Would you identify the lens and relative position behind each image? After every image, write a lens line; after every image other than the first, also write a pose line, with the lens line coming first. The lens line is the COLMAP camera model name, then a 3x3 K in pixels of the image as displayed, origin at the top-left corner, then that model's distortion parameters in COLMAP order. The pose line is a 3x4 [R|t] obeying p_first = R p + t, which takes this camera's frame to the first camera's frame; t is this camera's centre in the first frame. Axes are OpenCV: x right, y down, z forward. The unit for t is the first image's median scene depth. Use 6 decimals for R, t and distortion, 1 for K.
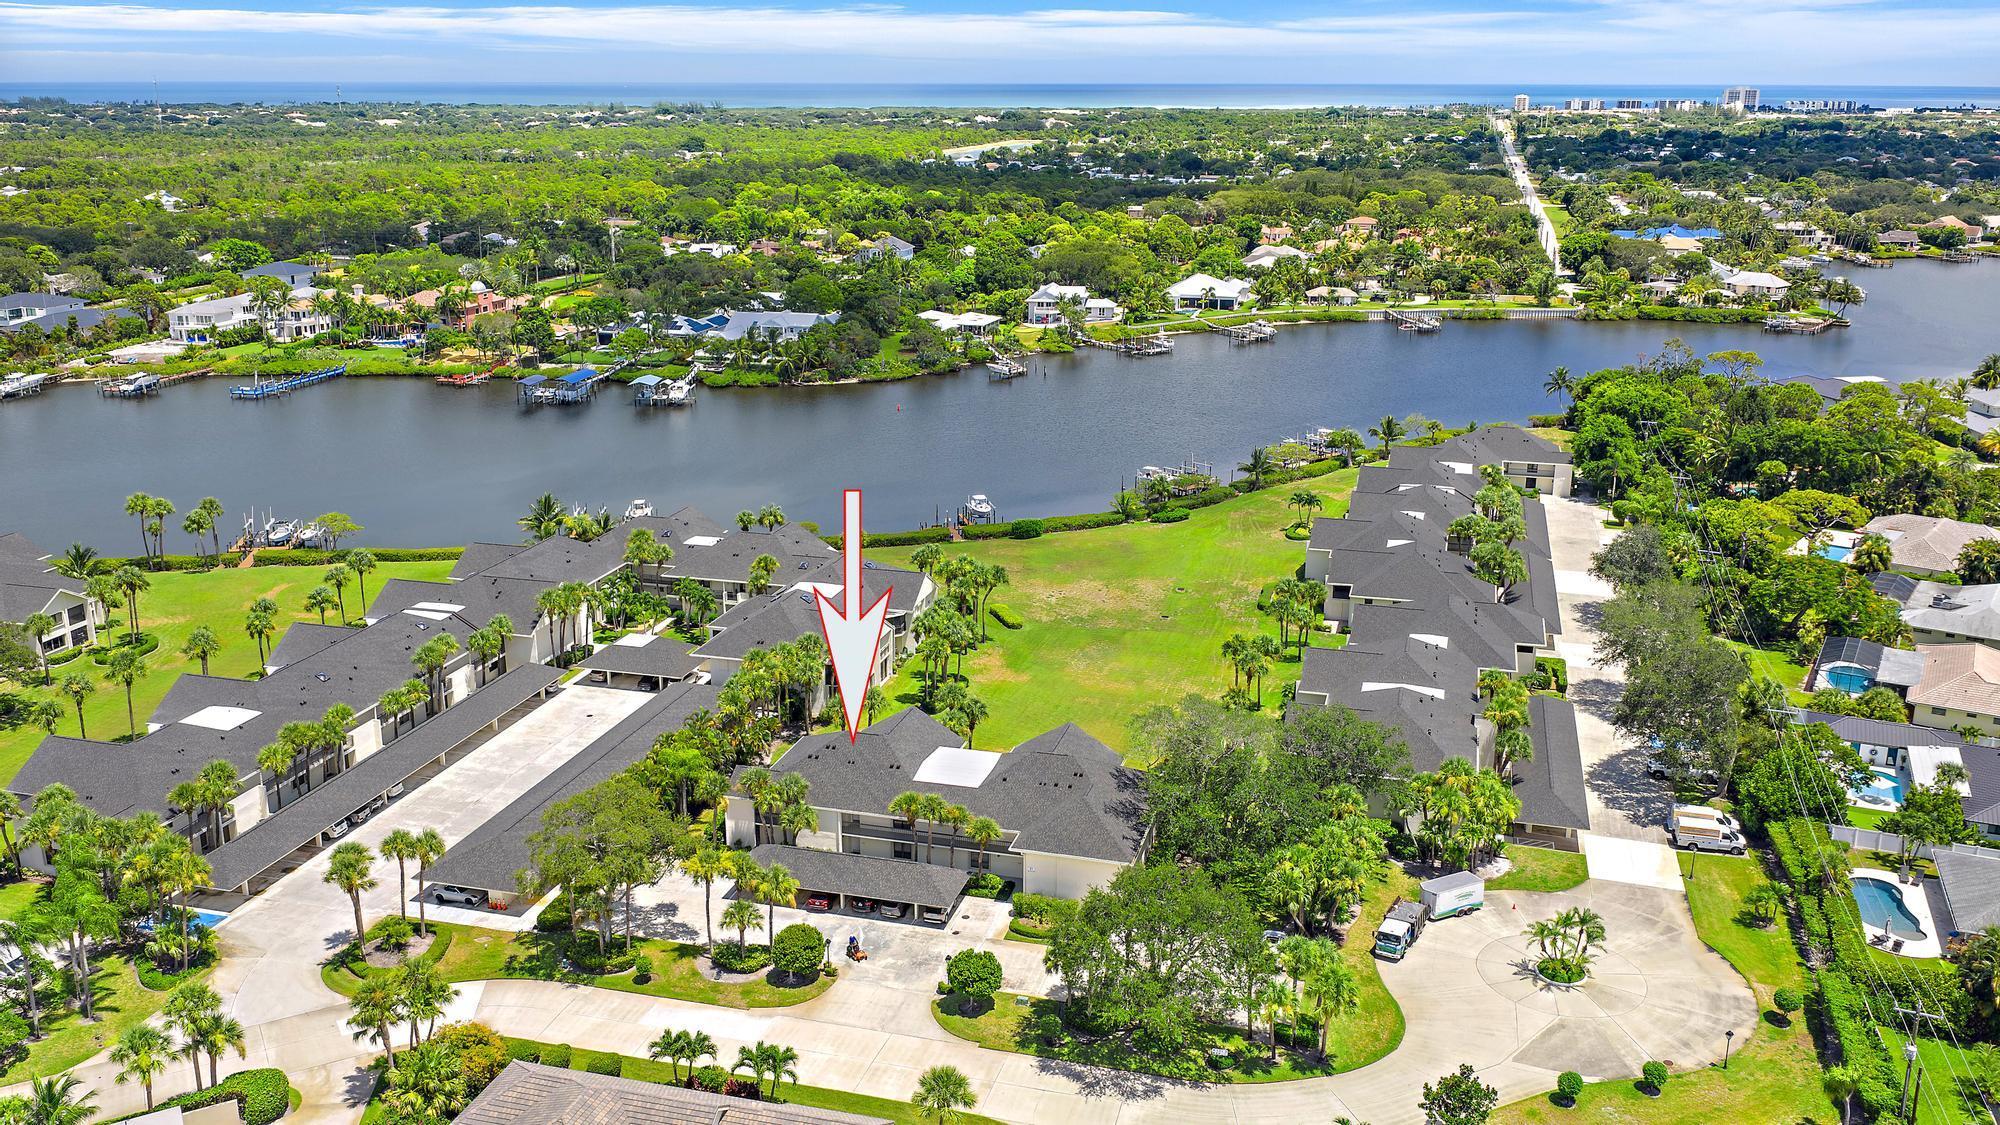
lens RADIAL K [[1682.1, 0, 1000.0], [0, 1682.1, 562.5], [0, 0, 1]] dist [0.036011, -0.075277]
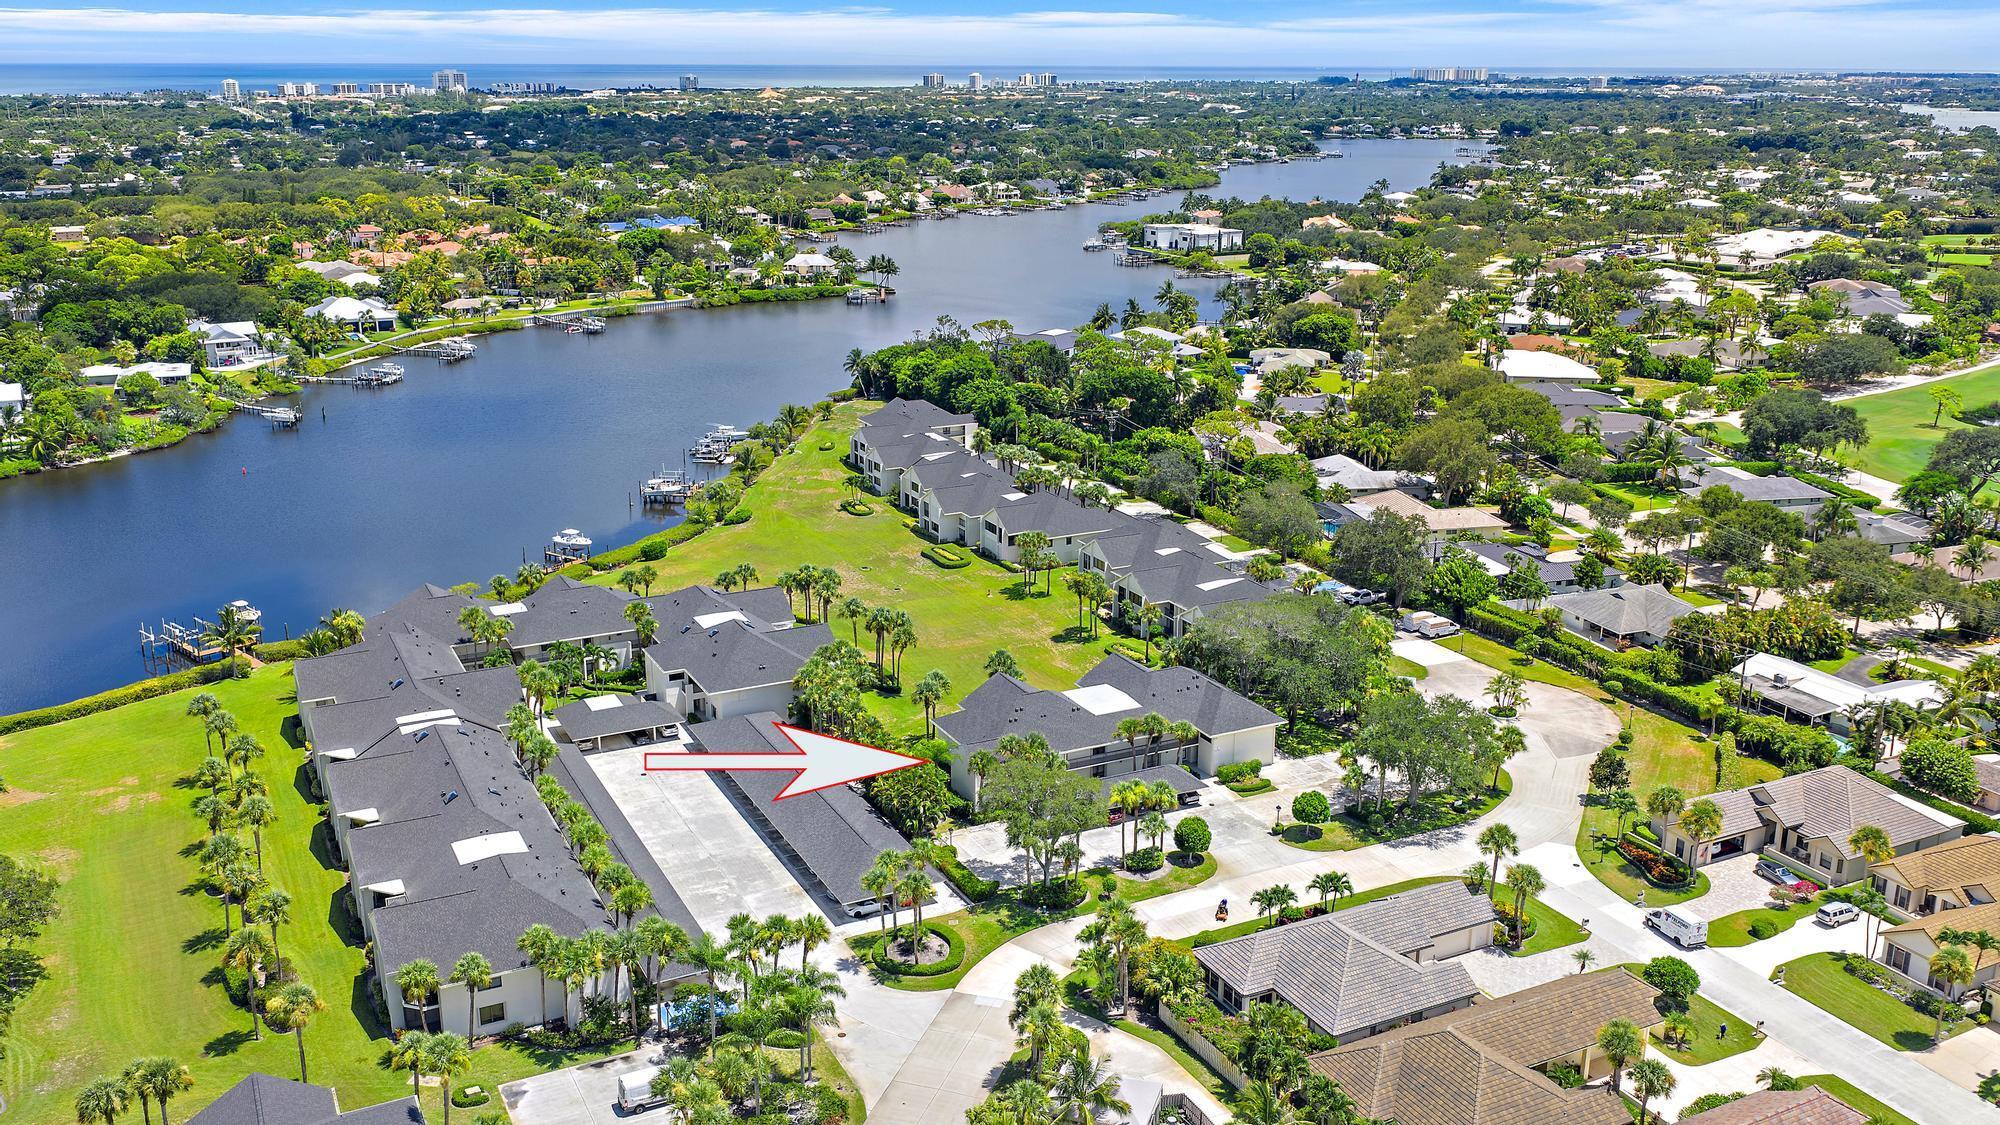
lens RADIAL K [[1682.1, 0, 1000.0], [0, 1682.1, 562.5], [0, 0, 1]] dist [0.036011, -0.075277]
pose [[0.747917, -0.191998, 0.635418, -0.602793], [0.185181, 0.979602, 0.078029, -0.065850], [-0.637438, 0.059308, 0.768215, 0.039632]]
